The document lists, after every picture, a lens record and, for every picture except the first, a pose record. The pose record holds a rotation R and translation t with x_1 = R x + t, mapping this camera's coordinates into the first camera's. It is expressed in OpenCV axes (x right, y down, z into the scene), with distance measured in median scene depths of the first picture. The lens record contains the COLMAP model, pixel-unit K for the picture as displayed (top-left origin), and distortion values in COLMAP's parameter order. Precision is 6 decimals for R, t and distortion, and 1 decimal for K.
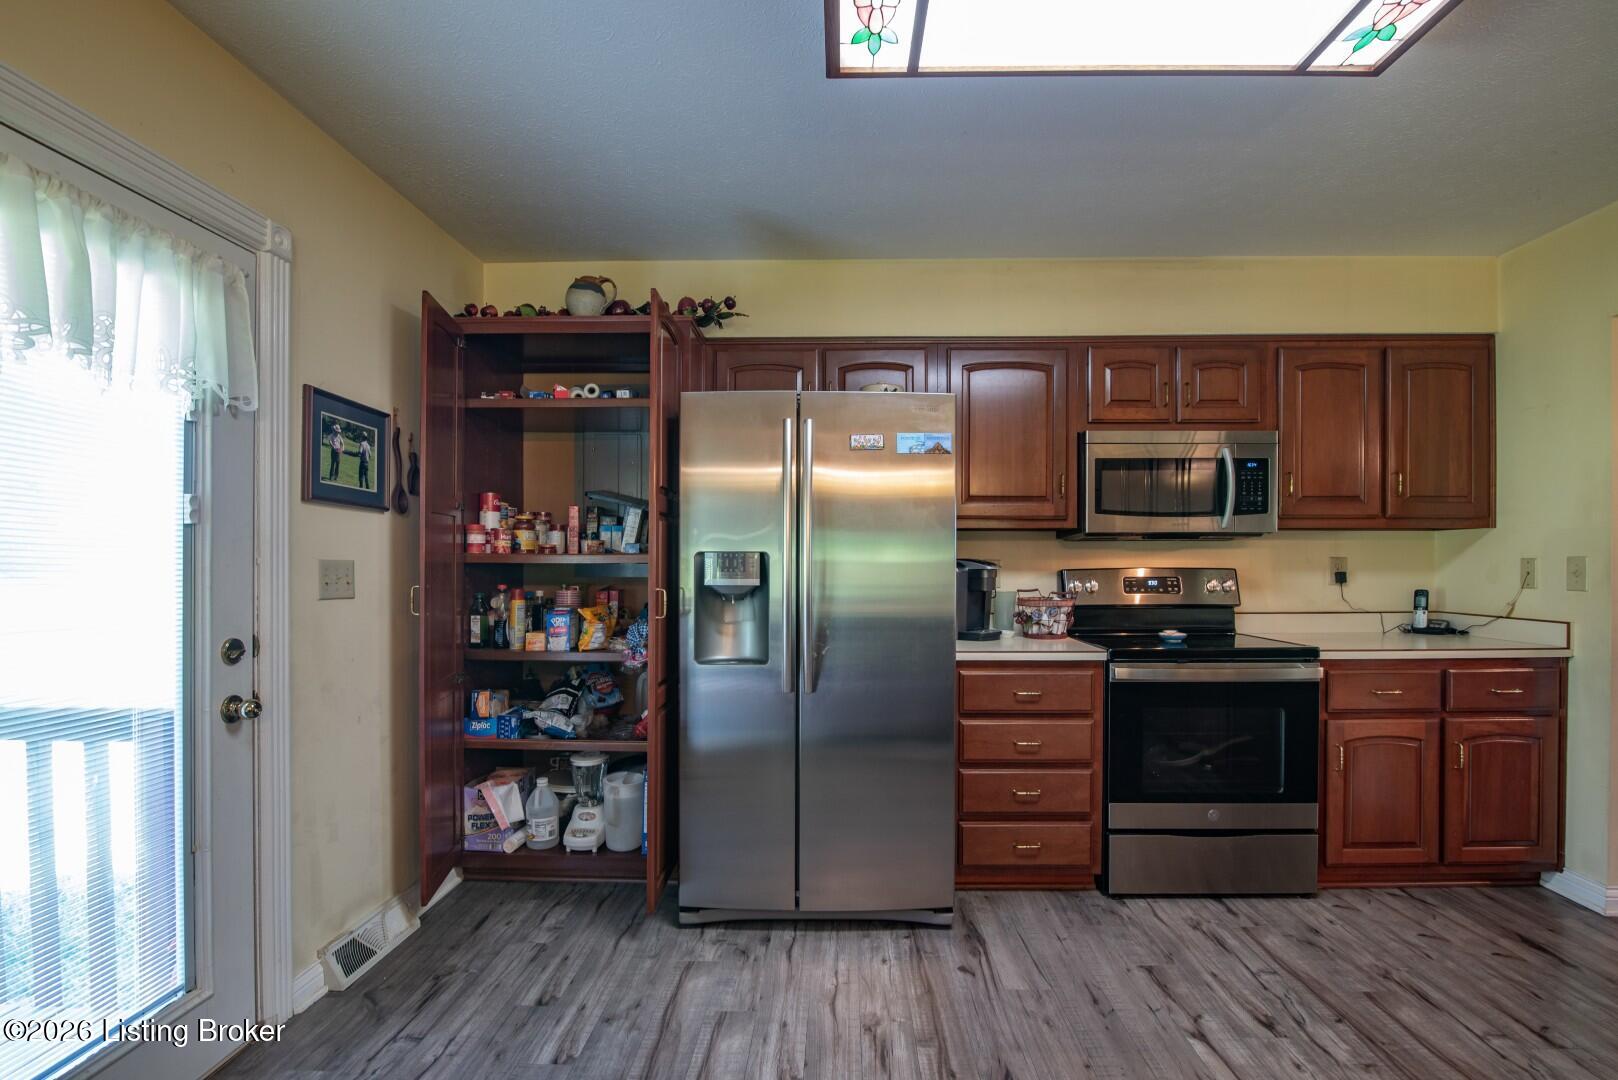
lens RADIAL K [[755.5, 0, 818.3], [0, 755.5, 562.0], [0, 0, 1]] dist [-0.019101, 0.000342]
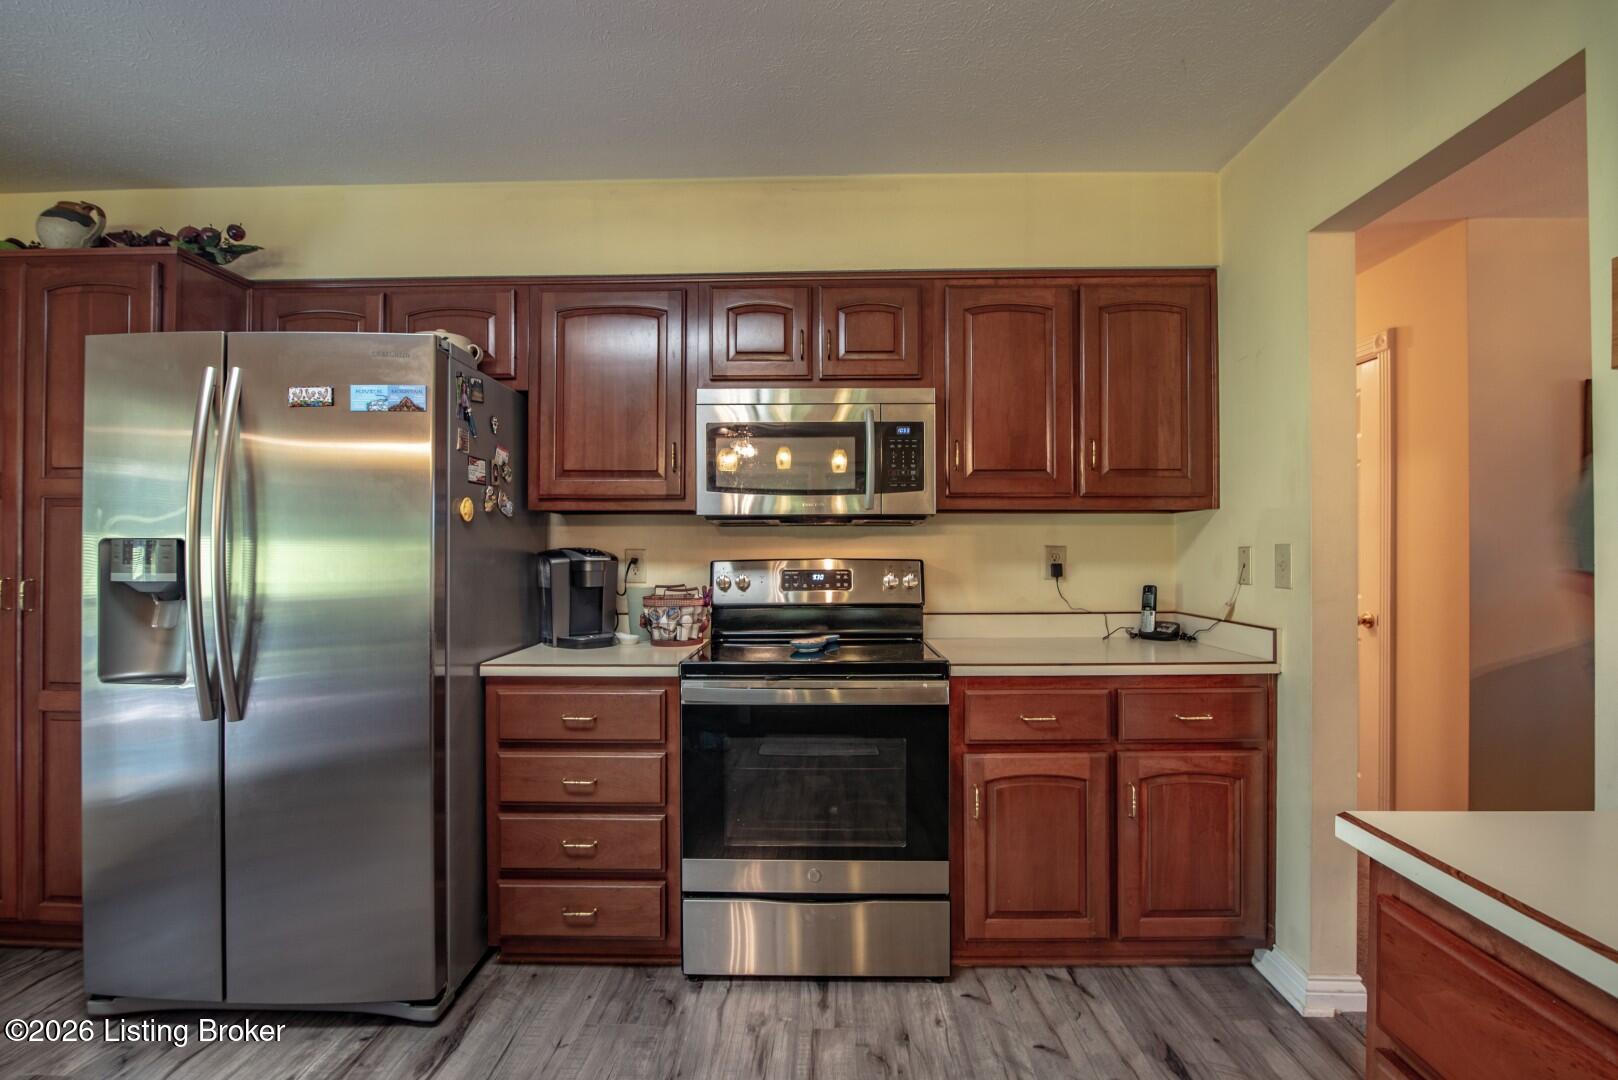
lens RADIAL K [[749.6, 0, 808.2], [0, 749.6, 545.0], [0, 0, 1]] dist [-0.017767, 0.000335]
pose [[1.000000, -0.000768, -0.000630, 0.515671], [0.000761, 0.999947, -0.010301, 0.001397], [0.000638, 0.010301, 0.999947, 0.215540]]
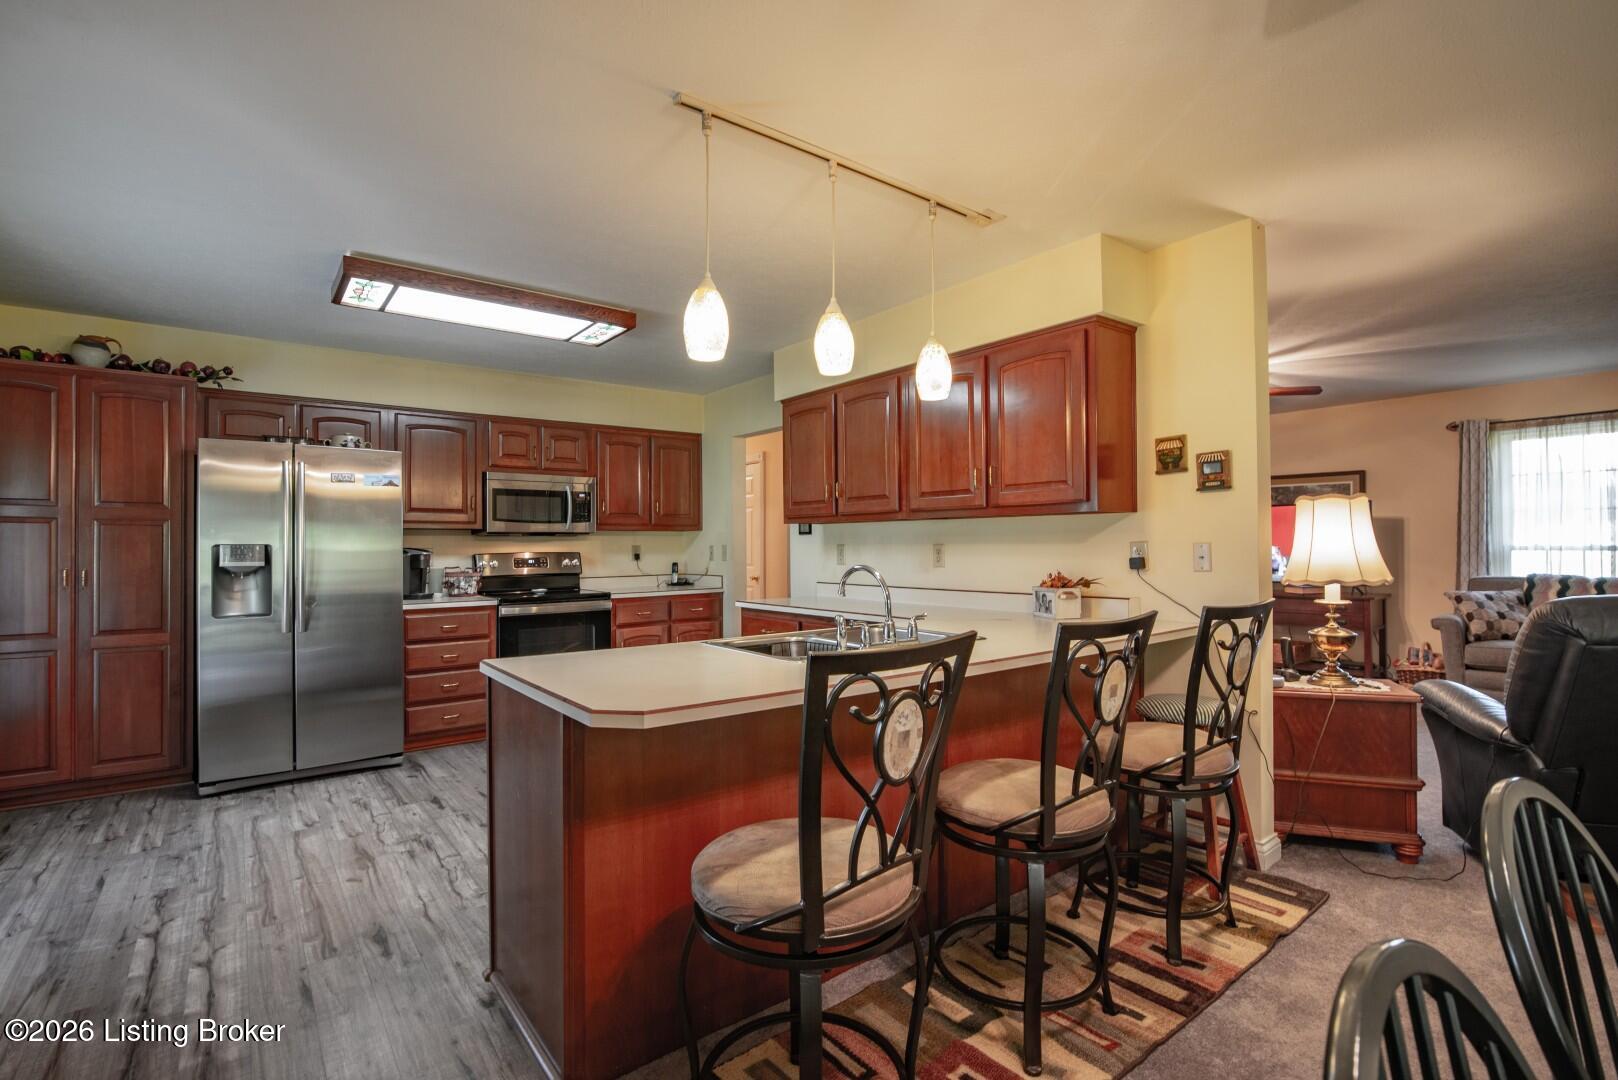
lens RADIAL K [[749.6, 0, 808.2], [0, 749.6, 545.0], [0, 0, 1]] dist [-0.017767, 0.000335]
pose [[0.773489, -0.004699, 0.633793, -0.163449], [0.009020, 0.999953, -0.003595, 0.003025], [-0.633746, 0.008498, 0.773495, -0.818203]]
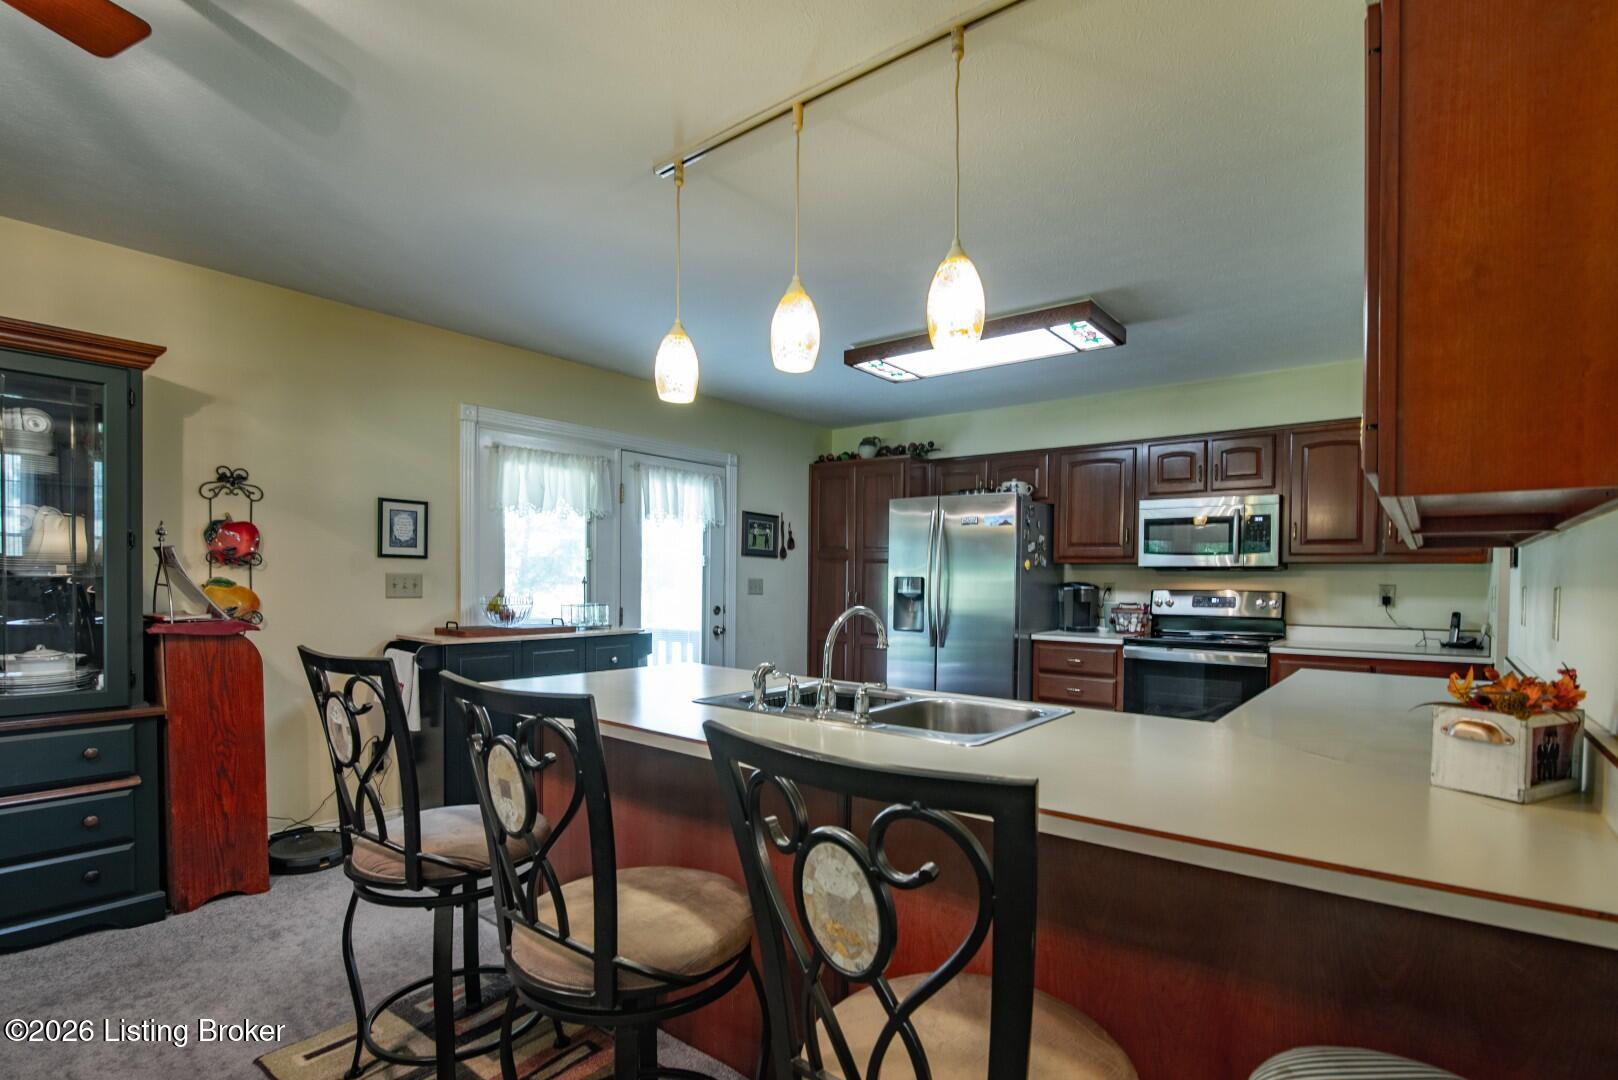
lens RADIAL K [[779.6, 0, 817.7], [0, 779.6, 593.5], [0, 0, 1]] dist [-0.021528, 0.000038]
pose [[0.799088, 0.021865, -0.600816, 0.862593], [-0.013263, 0.999736, 0.018742, -0.003674], [0.601067, -0.007008, 0.799168, -0.753462]]
